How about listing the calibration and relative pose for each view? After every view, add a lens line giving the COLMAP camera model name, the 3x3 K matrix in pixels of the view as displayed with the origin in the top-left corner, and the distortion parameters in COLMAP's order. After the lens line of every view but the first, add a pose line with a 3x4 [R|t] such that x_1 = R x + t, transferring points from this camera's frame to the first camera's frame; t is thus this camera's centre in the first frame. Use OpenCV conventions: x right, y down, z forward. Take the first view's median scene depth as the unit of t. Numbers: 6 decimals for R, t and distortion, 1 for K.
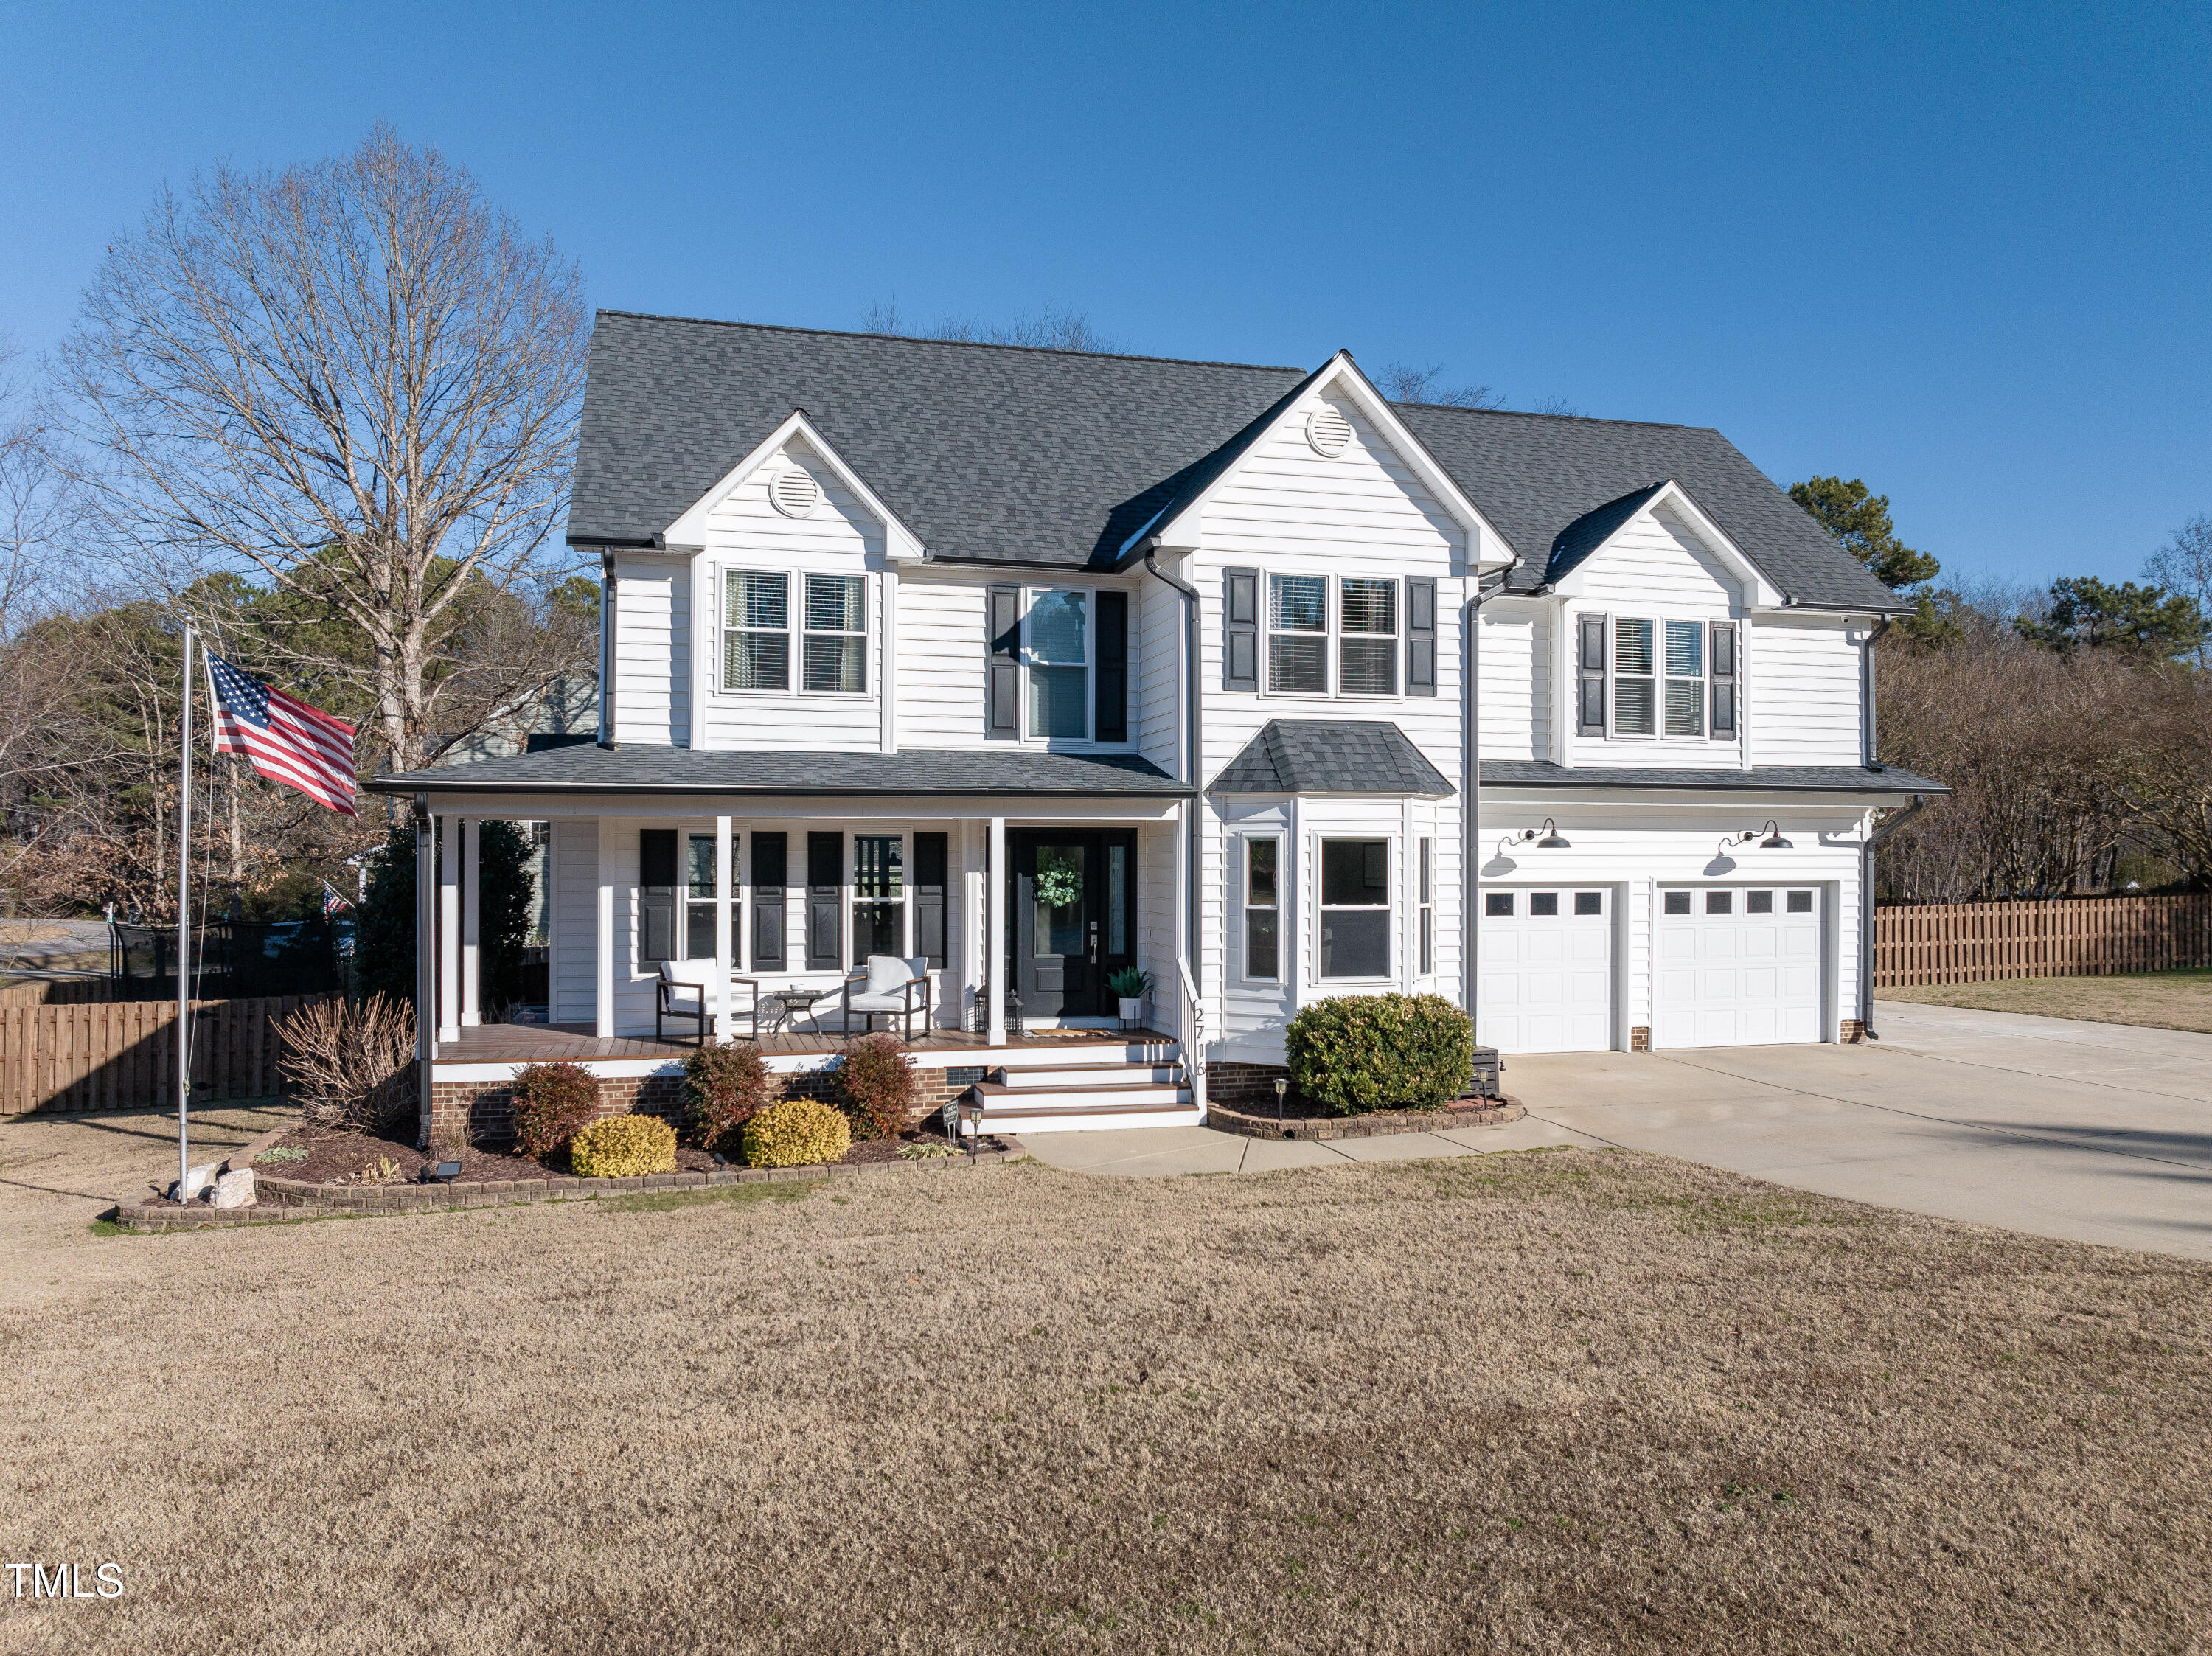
lens RADIAL K [[1559.8, 0, 1110.6], [0, 1559.8, 831.8], [0, 0, 1]] dist [-0.026102, -0.019635]
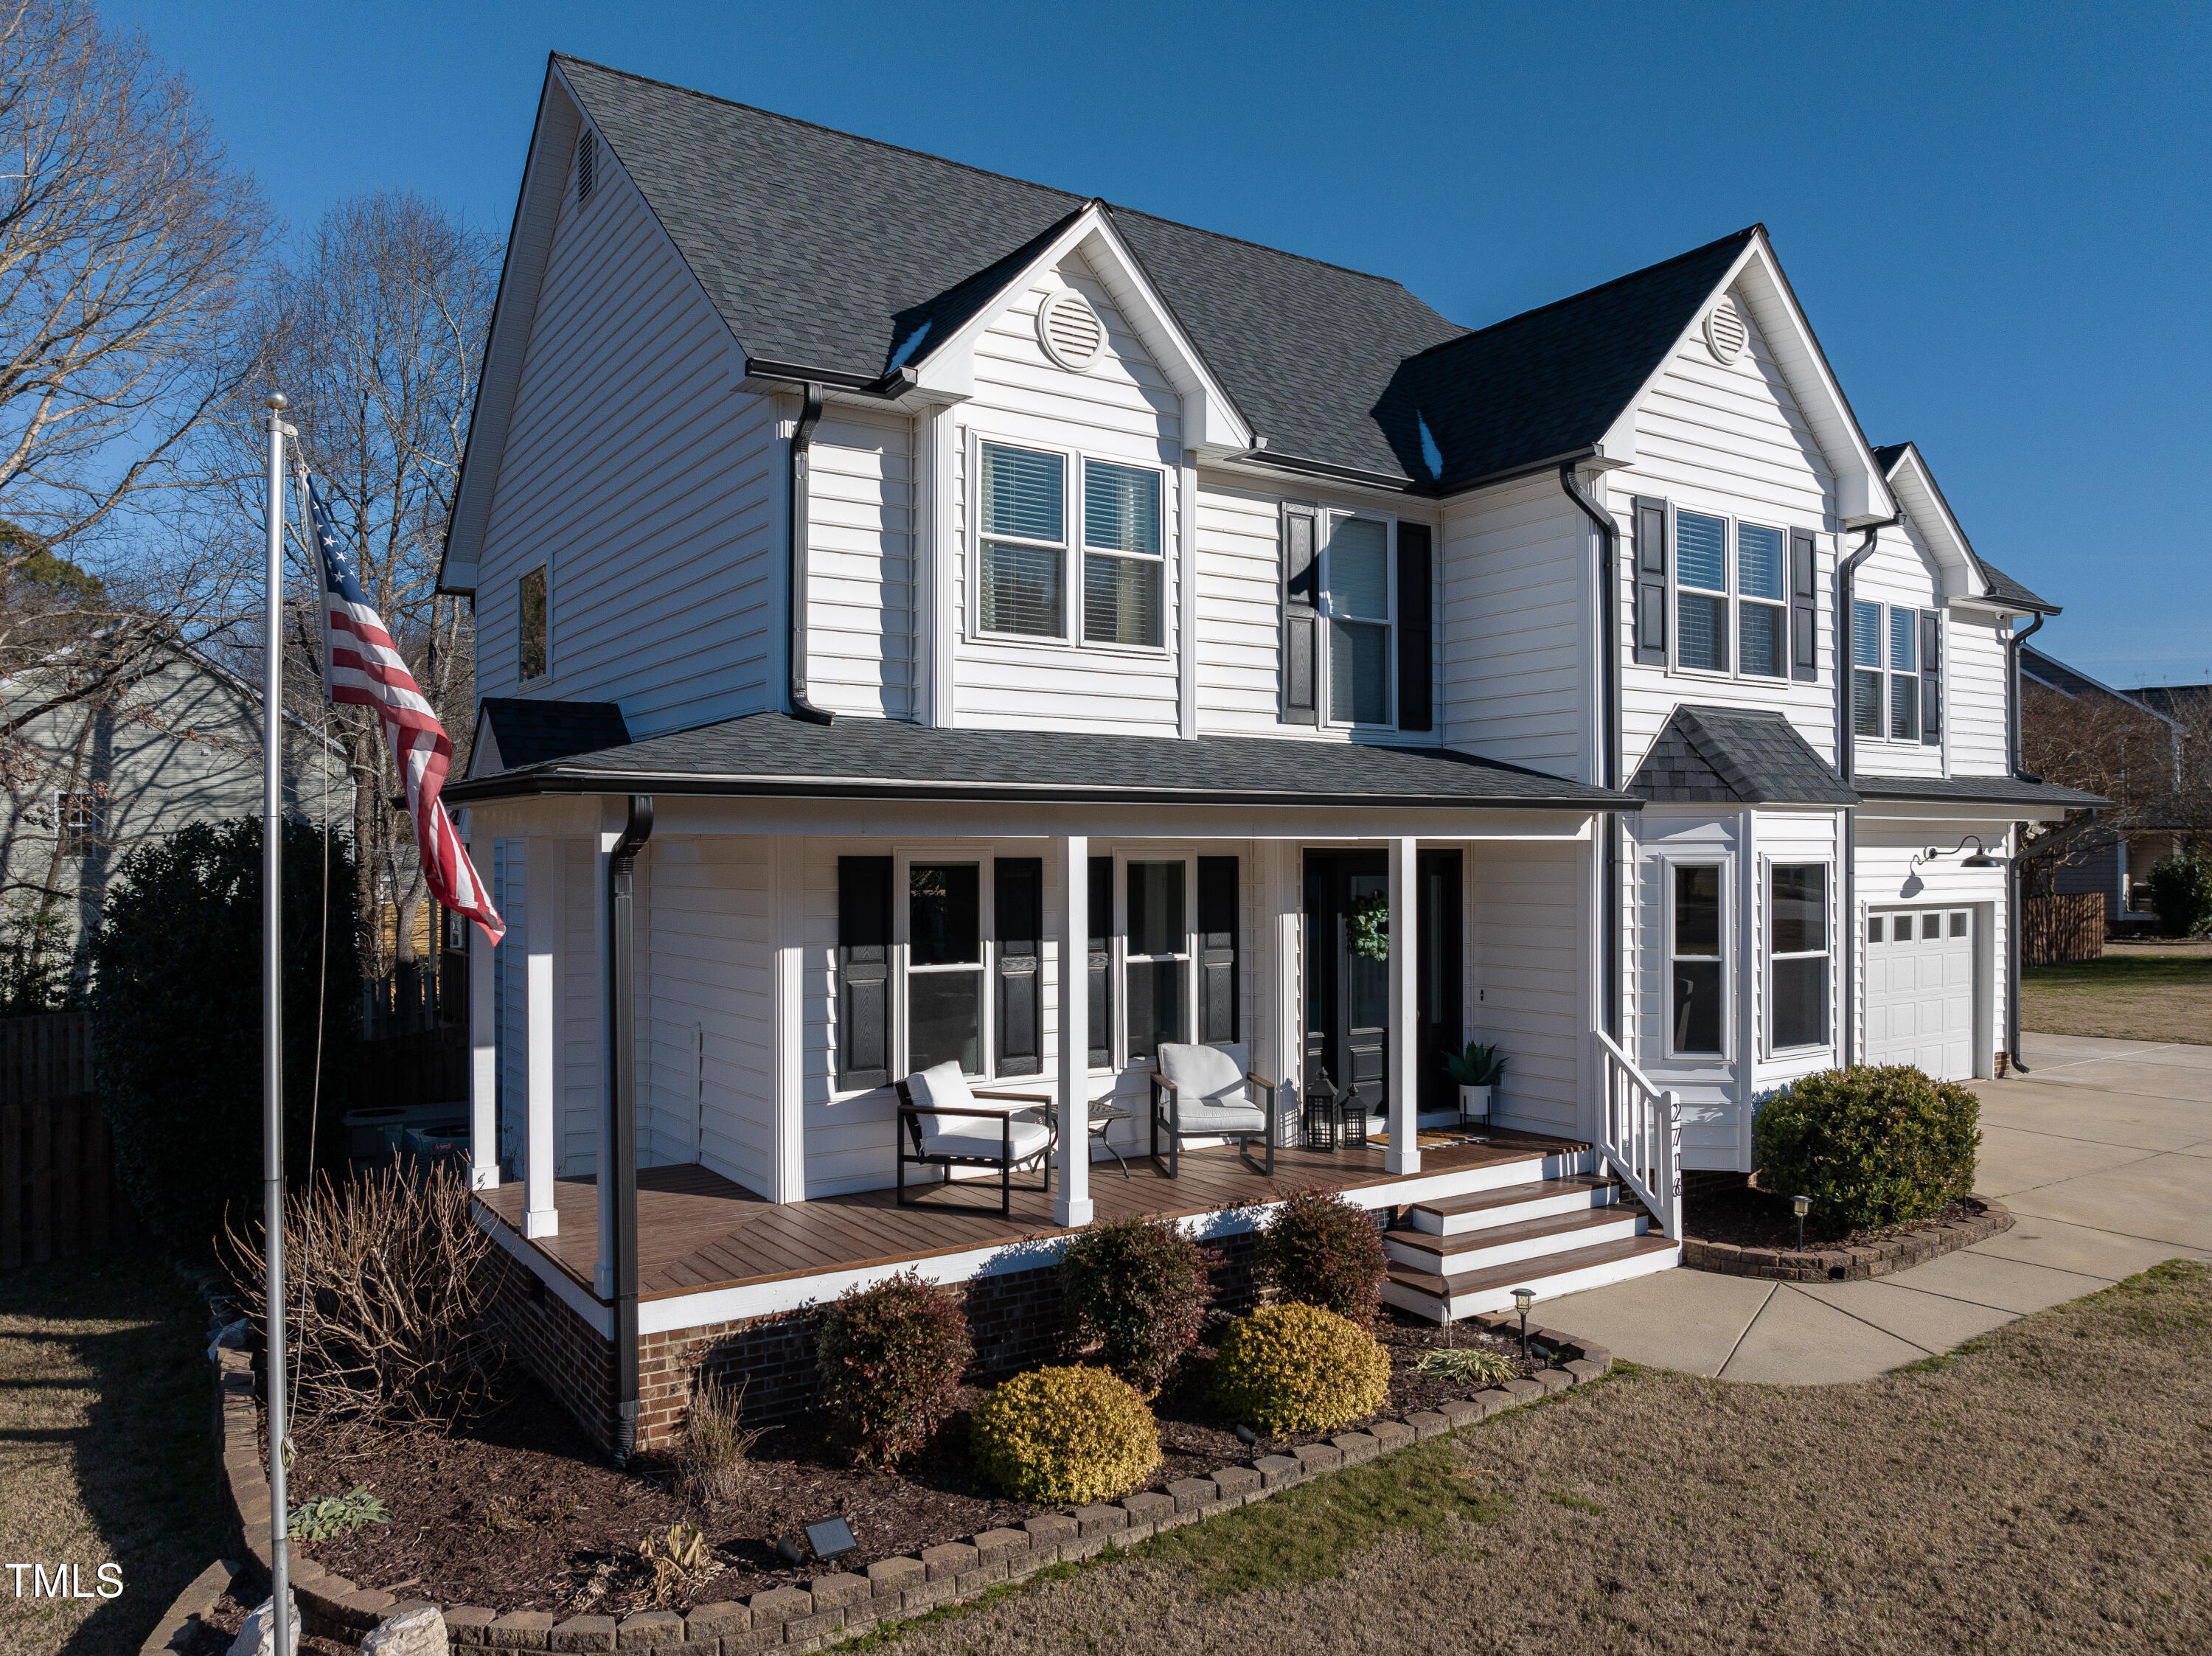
lens RADIAL K [[1559.8, 0, 1098.8], [0, 1559.8, 834.3], [0, 0, 1]] dist [-0.026102, -0.019635]
pose [[0.945444, 0.000338, 0.325785, -0.401870], [-0.000754, 0.999999, 0.001151, -0.010616], [-0.325785, -0.001334, 0.945443, 0.386422]]
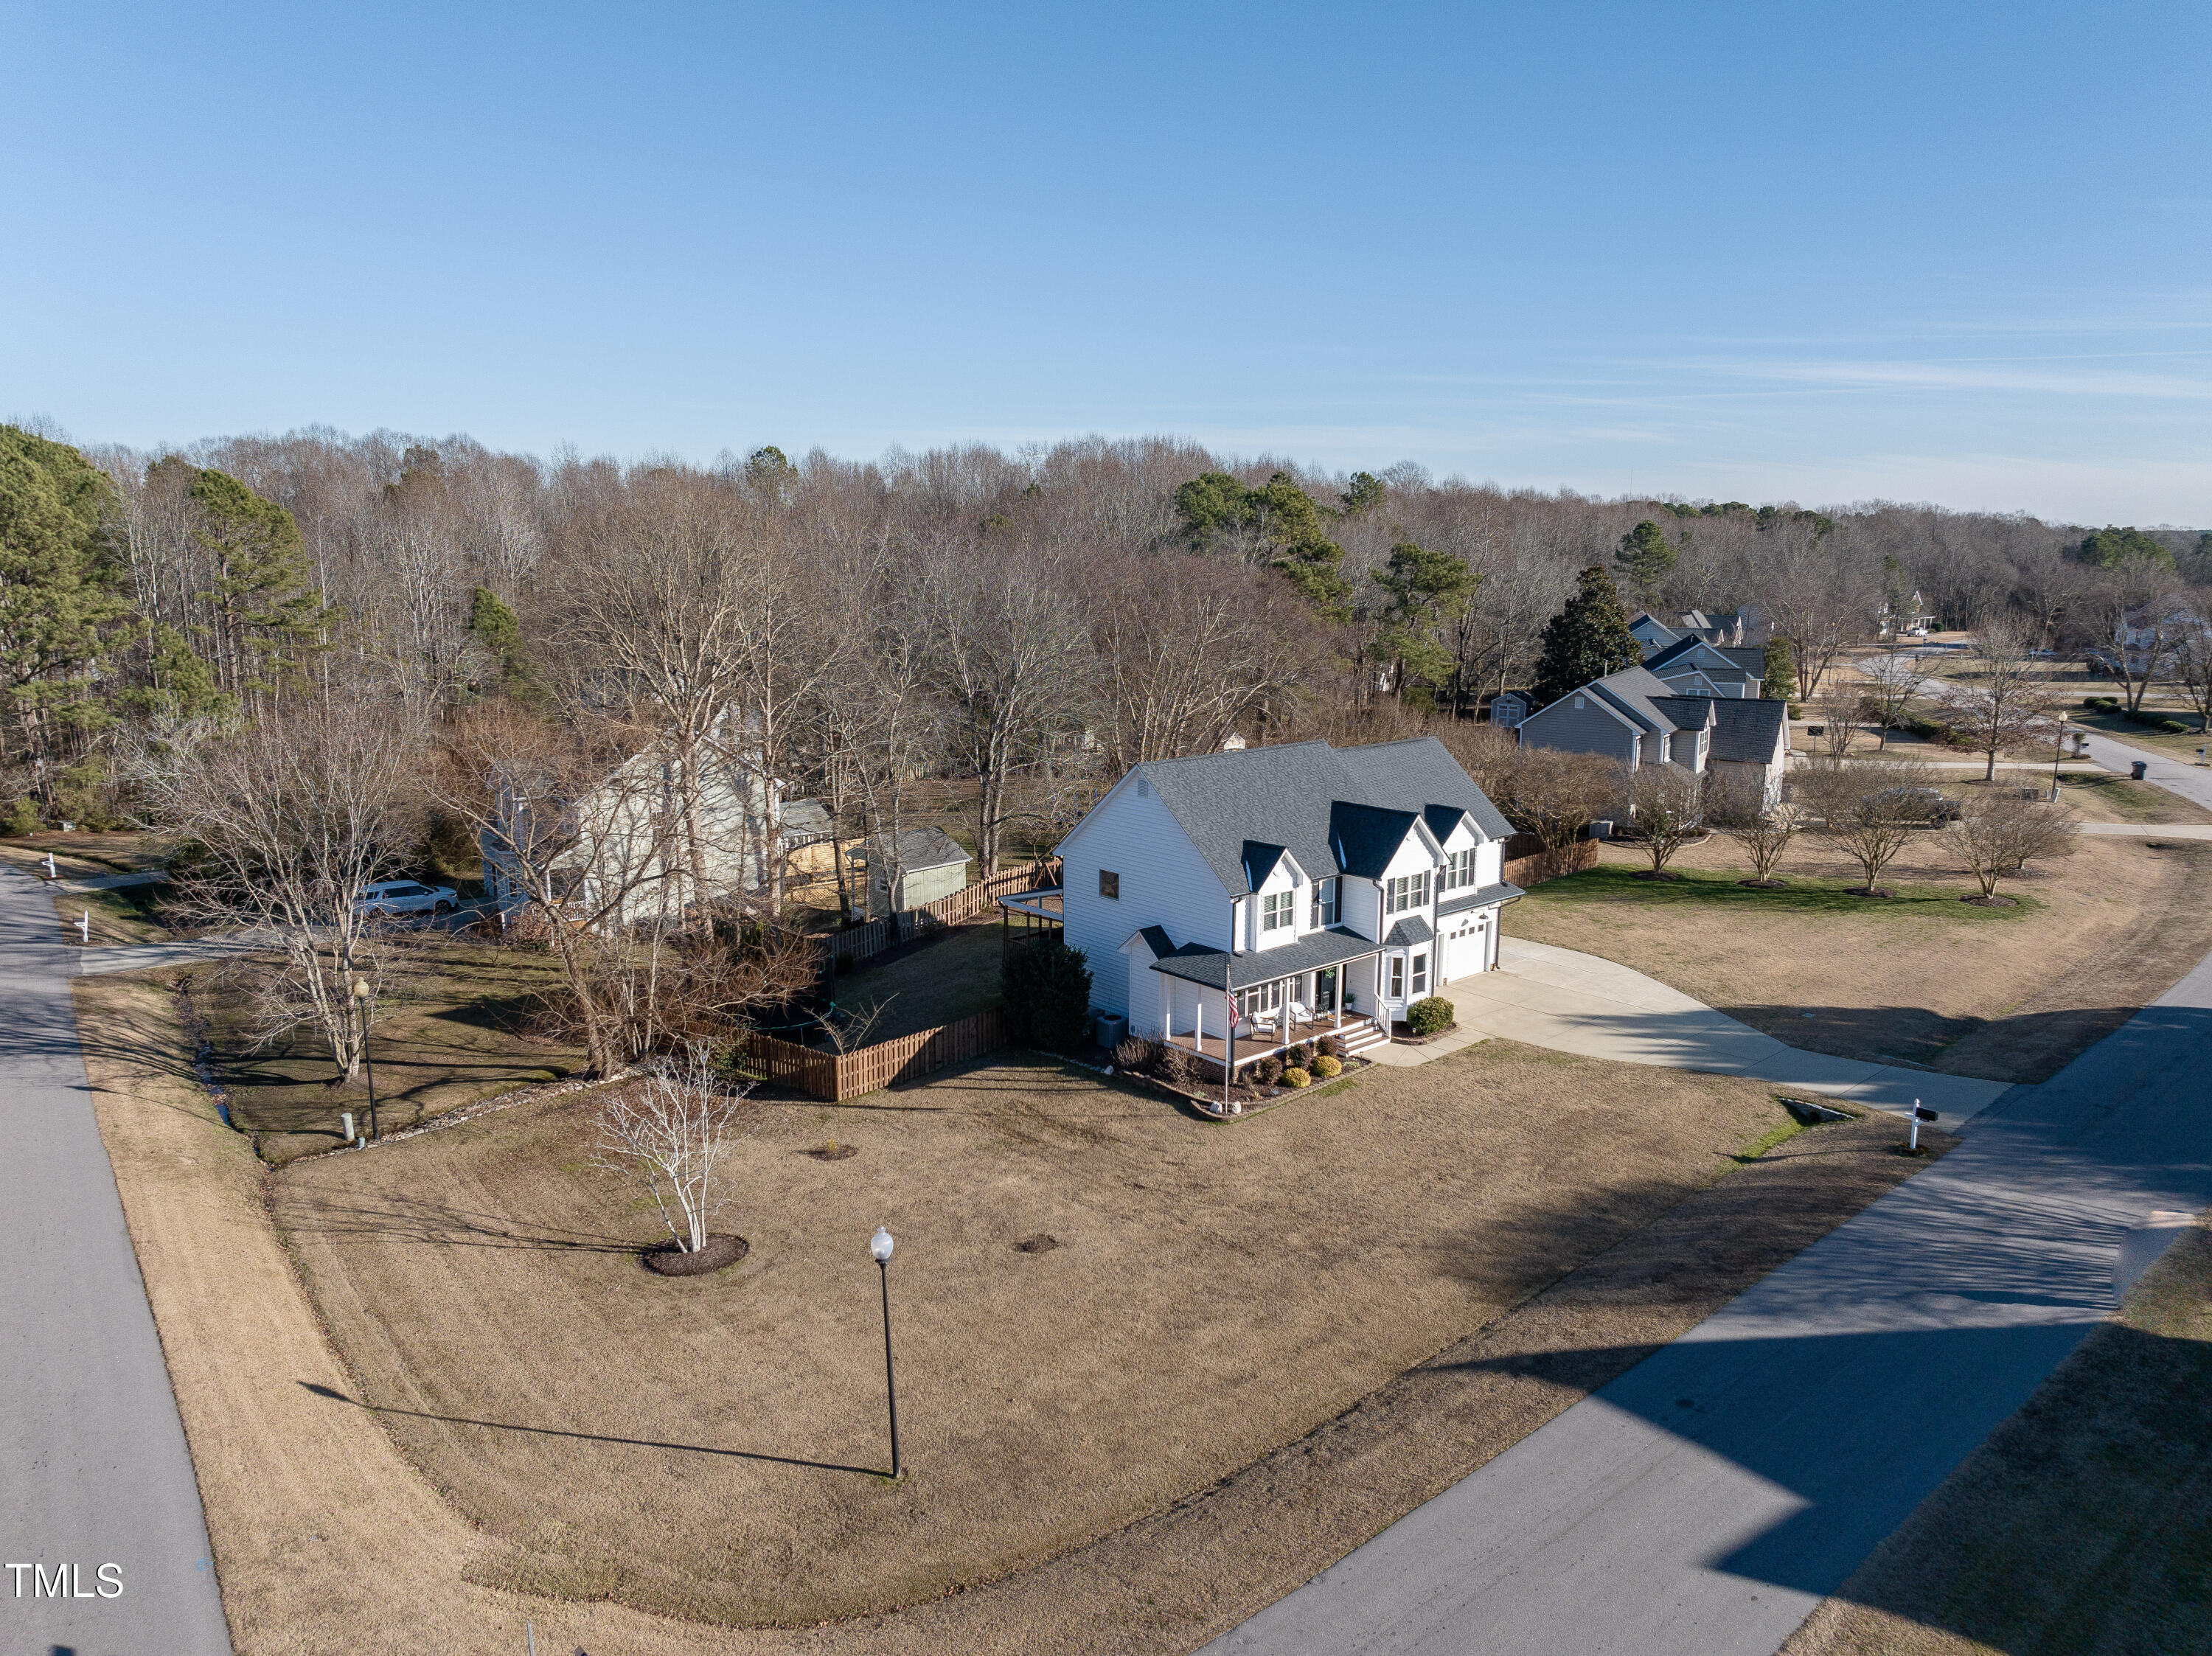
lens RADIAL K [[1559.8, 0, 1100.6], [0, 1559.8, 826.4], [0, 0, 1]] dist [-0.026102, -0.019635]
pose [[0.892110, -0.084671, 0.443814, -1.939065], [-0.004020, 0.980757, 0.195190, -0.923840], [-0.451800, -0.175915, 0.874603, -1.615607]]
